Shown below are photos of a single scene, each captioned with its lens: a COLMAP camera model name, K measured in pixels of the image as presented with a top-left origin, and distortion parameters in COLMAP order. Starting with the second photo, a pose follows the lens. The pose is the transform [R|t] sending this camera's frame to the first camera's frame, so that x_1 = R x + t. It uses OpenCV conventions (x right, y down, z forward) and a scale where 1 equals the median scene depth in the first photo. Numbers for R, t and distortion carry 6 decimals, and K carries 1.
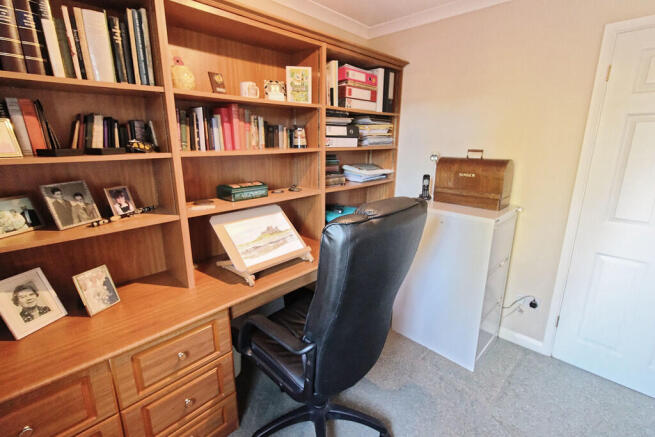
lens RADIAL K [[302.3, 0, 328.1], [0, 302.3, 213.7], [0, 0, 1]] dist [0.013433, -0.001418]
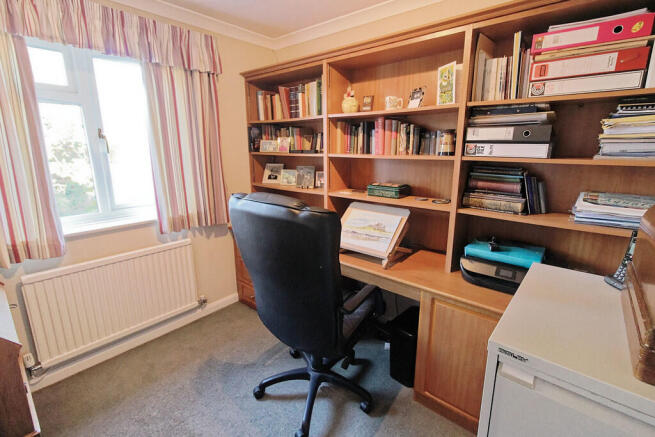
lens RADIAL K [[302.3, 0, 328.7], [0, 302.3, 219.5], [0, 0, 1]] dist [0.013433, -0.001418]
pose [[0.071205, 0.229764, -0.970638, 0.837126], [-0.247257, 0.946803, 0.205983, -0.147739], [0.966330, 0.225330, 0.124227, 0.642936]]
